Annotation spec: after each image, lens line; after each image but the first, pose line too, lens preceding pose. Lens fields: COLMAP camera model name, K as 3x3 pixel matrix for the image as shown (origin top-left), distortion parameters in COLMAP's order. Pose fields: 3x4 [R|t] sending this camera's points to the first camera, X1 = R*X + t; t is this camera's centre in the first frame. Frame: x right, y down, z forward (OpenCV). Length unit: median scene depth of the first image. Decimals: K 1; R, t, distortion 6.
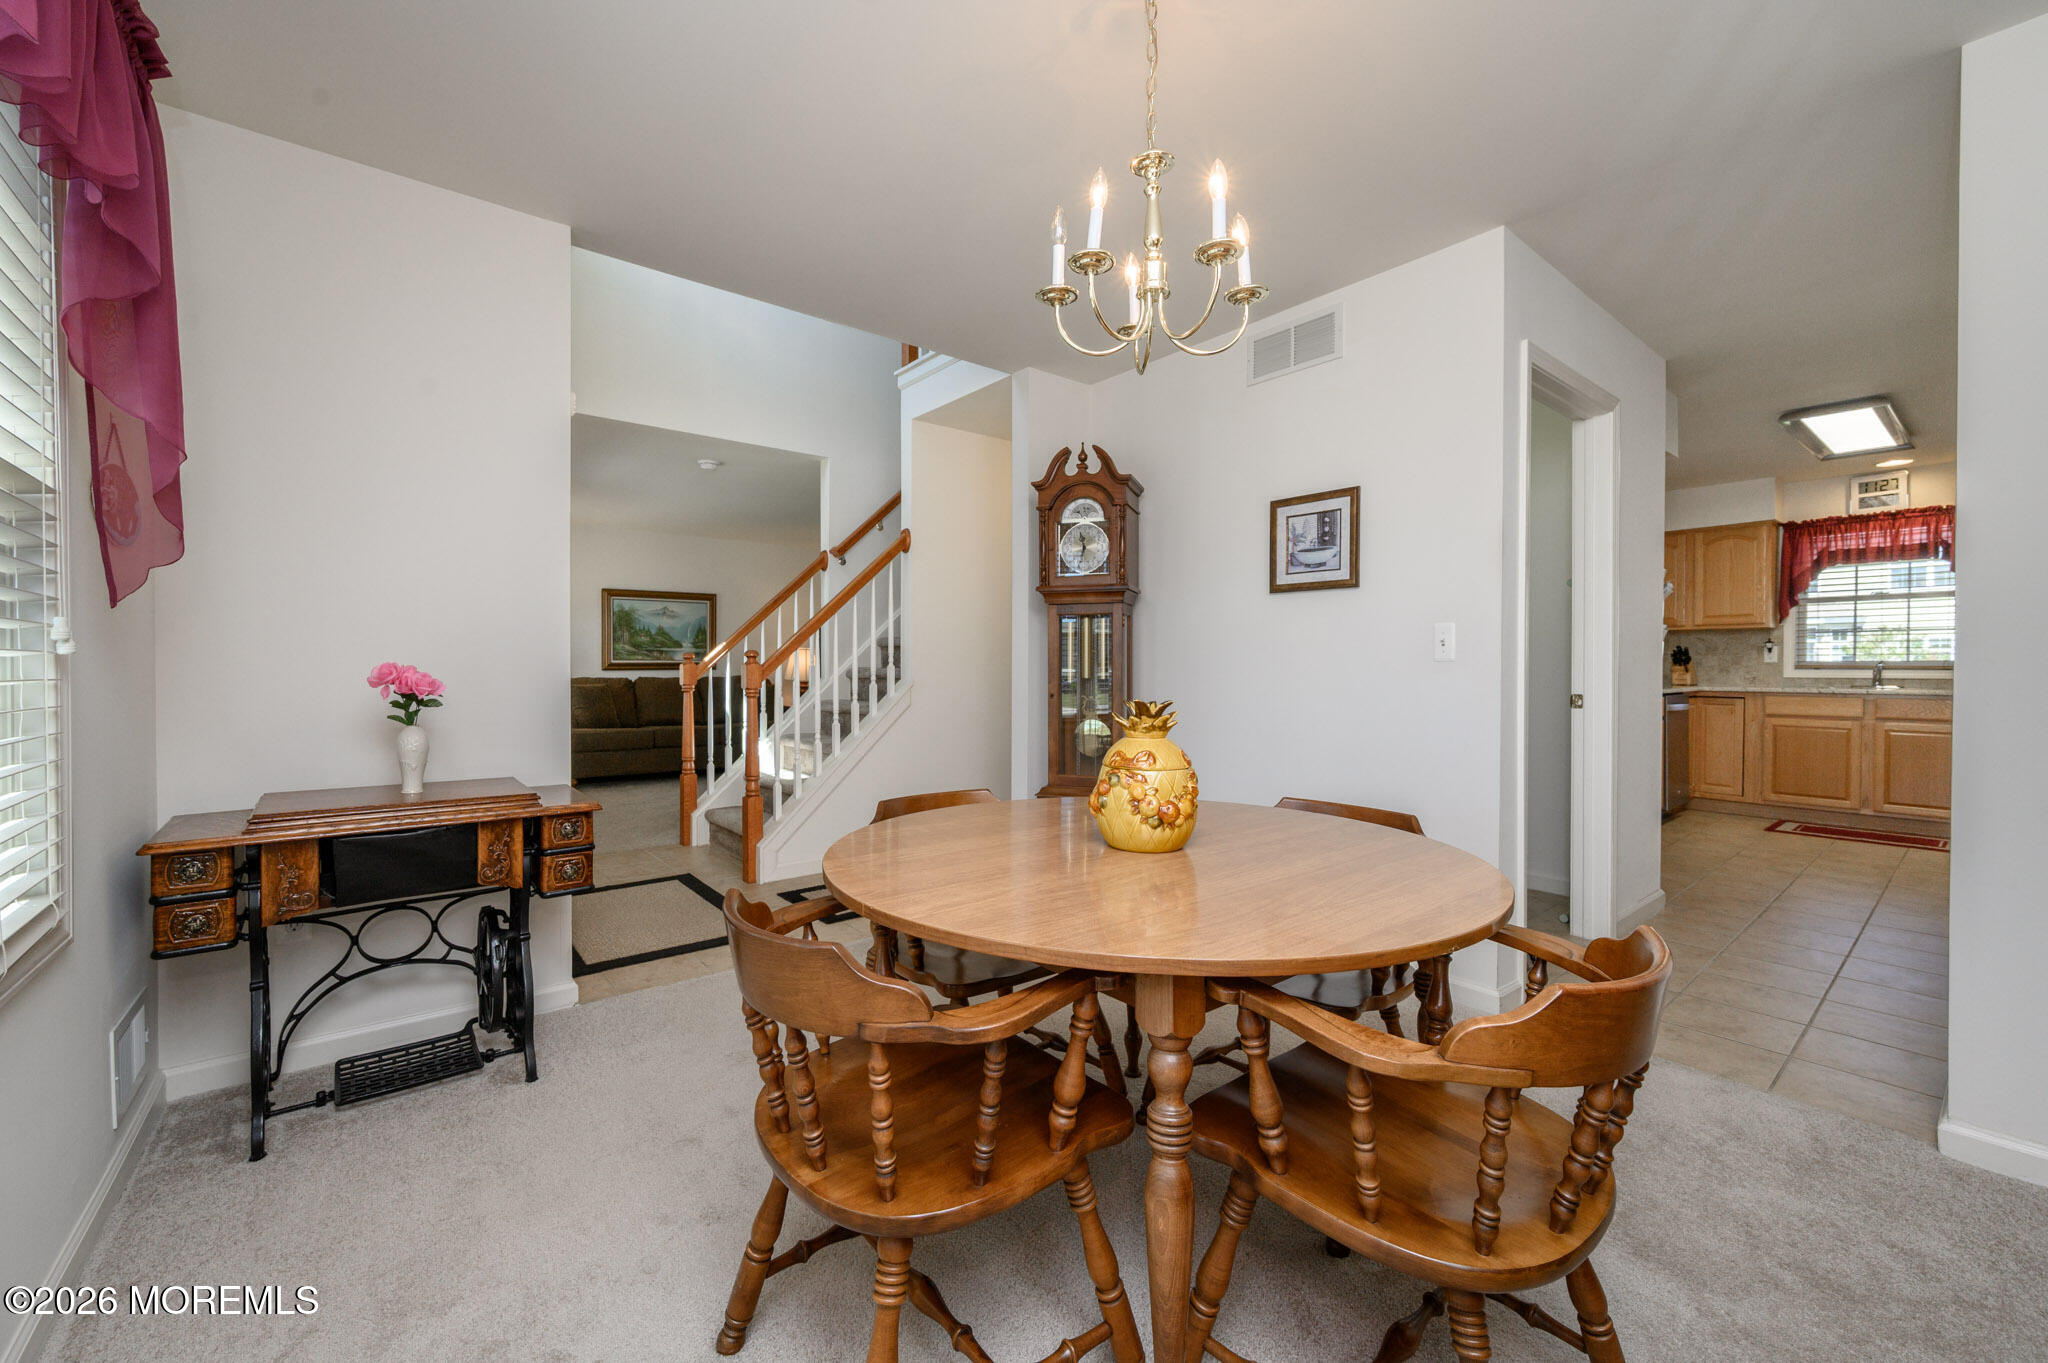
lens RADIAL K [[820.3, 0, 1020.6], [0, 820.3, 673.6], [0, 0, 1]] dist [0.003333, -0.001157]
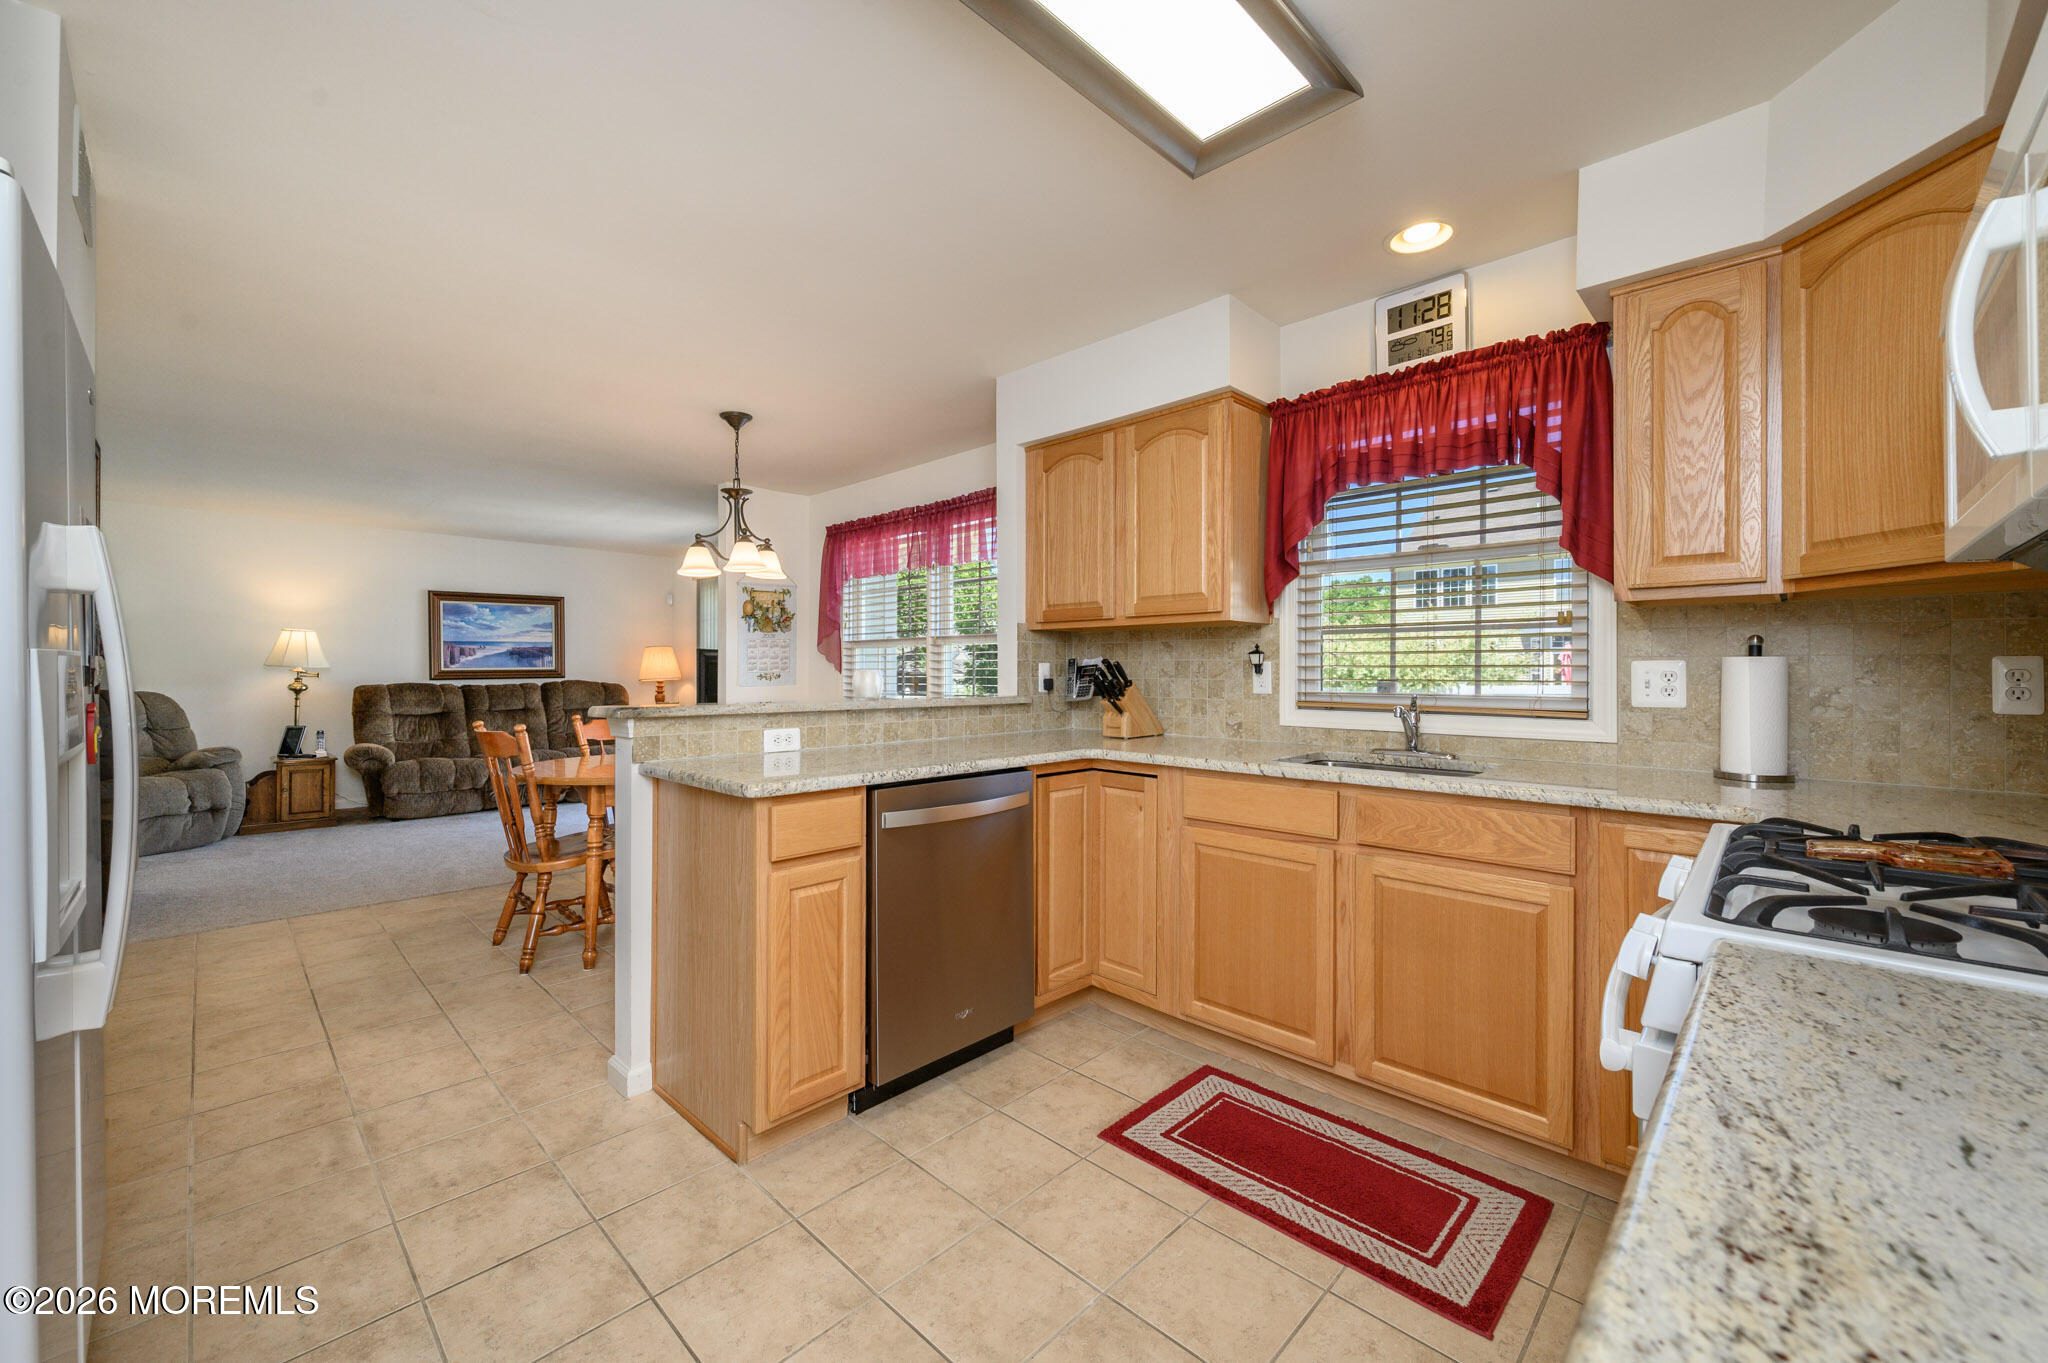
lens RADIAL K [[820.3, 0, 1040.5], [0, 820.3, 677.0], [0, 0, 1]] dist [0.003333, -0.001157]
pose [[0.990816, 0.000108, 0.135219, 0.750708], [-0.000442, 0.999997, 0.002438, -0.026189], [-0.135219, -0.002475, 0.990813, 0.560436]]
